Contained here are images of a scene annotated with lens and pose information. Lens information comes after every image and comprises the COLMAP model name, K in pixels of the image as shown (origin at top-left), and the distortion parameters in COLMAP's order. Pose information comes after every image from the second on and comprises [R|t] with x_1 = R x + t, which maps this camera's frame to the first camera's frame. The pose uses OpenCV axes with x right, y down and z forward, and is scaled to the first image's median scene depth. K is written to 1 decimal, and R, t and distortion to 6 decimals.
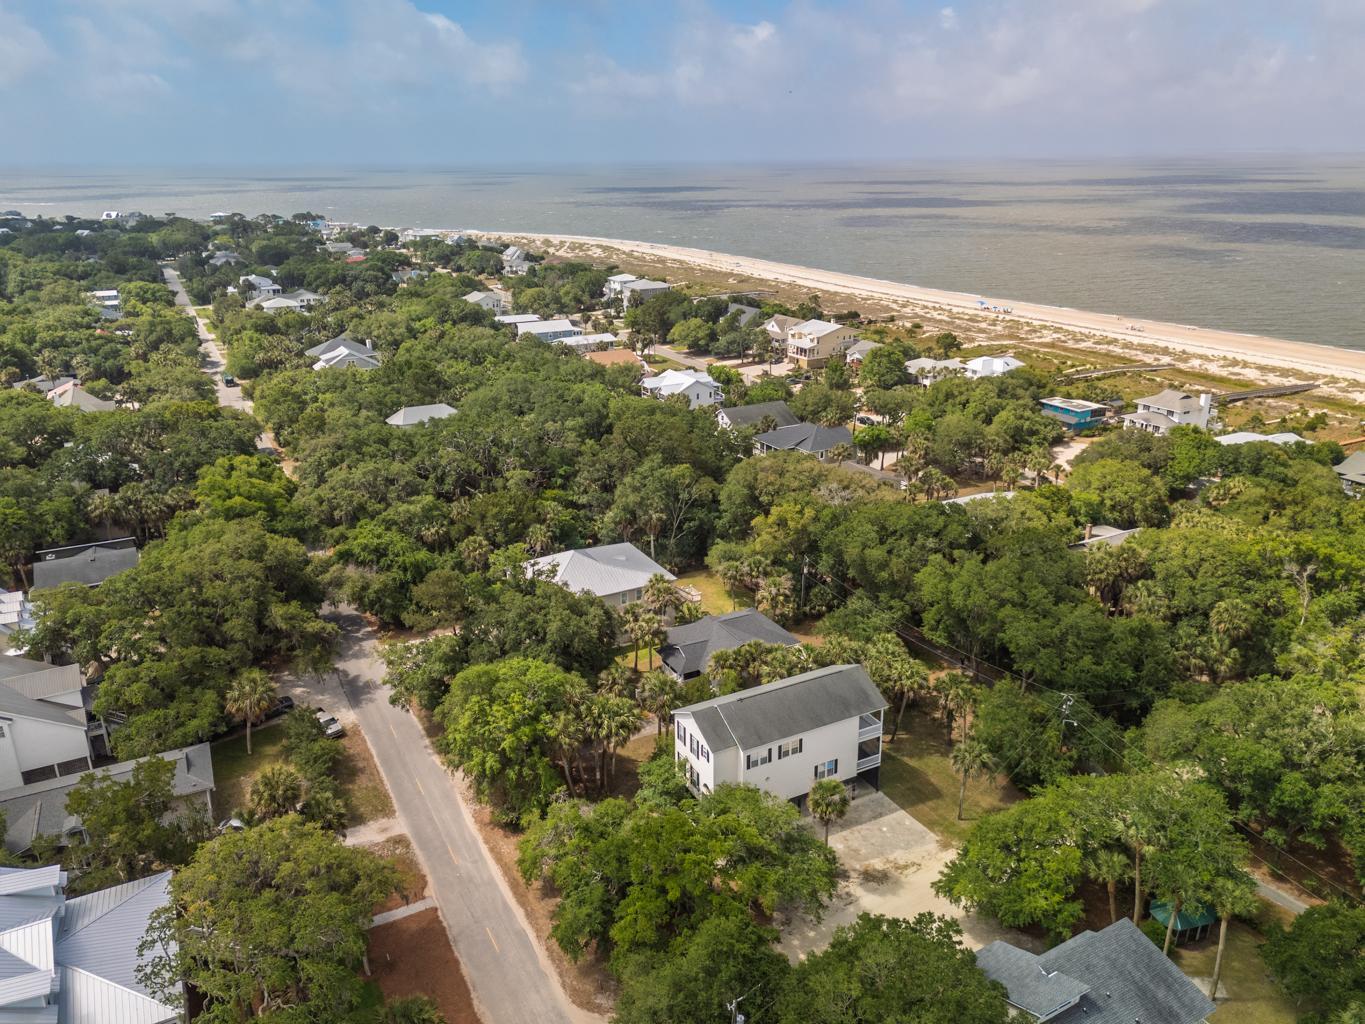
lens RADIAL K [[960.0, 0, 675.2], [0, 960.0, 520.7], [0, 0, 1]] dist [0.007740, -0.028139]
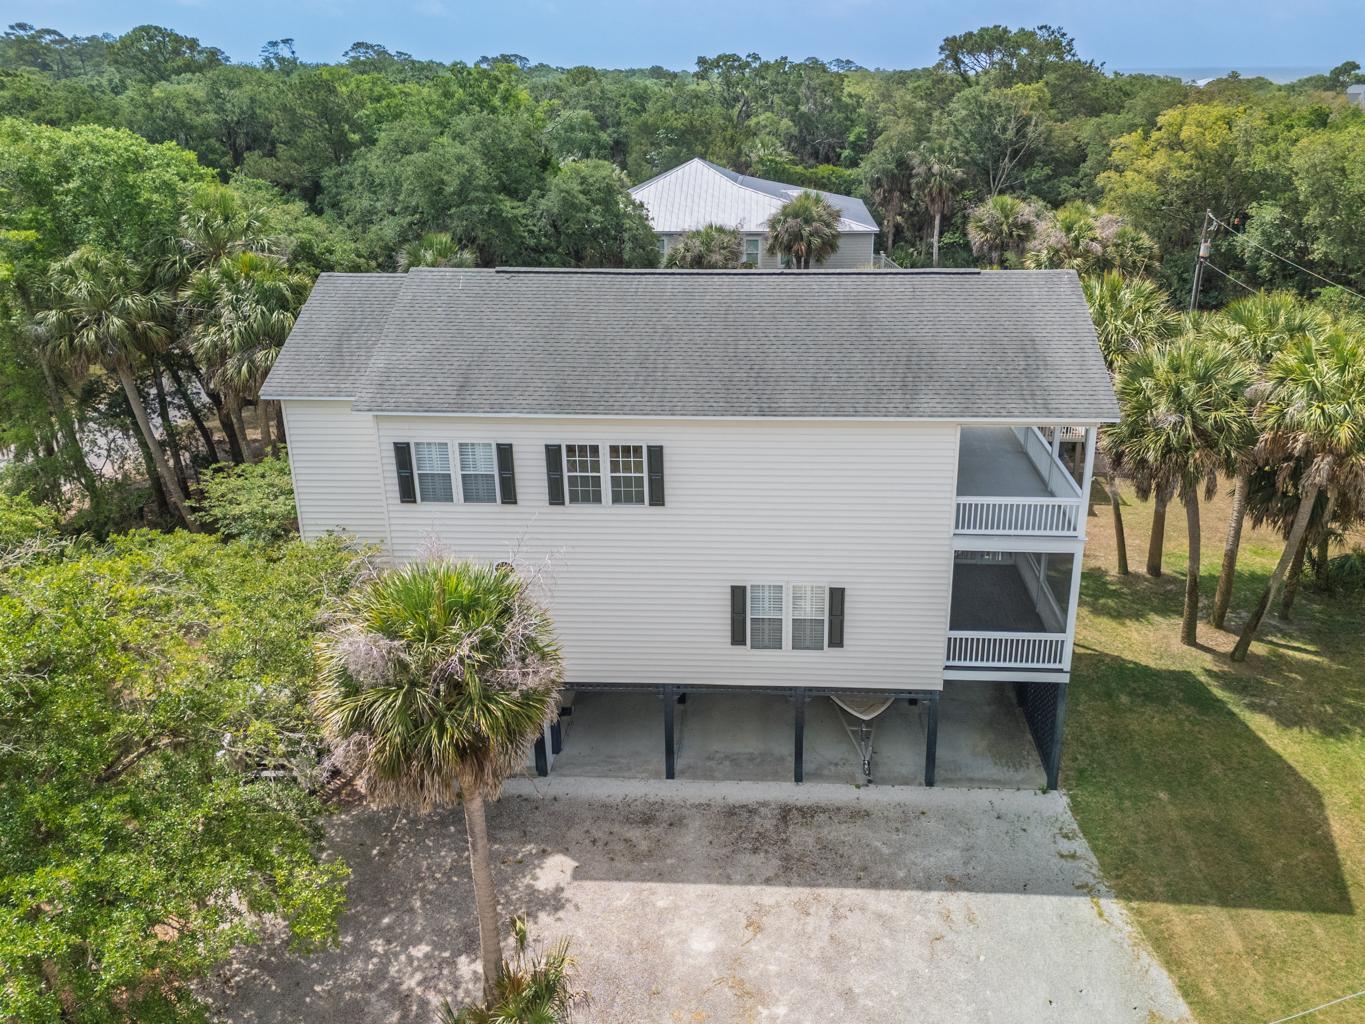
lens RADIAL K [[960.0, 0, 690.8], [0, 960.0, 516.3], [0, 0, 1]] dist [0.007740, -0.028139]
pose [[0.846156, 0.216216, -0.487104, 0.260566], [-0.166594, 0.975510, 0.143617, 0.208793], [0.506227, -0.040374, 0.861454, 0.799274]]
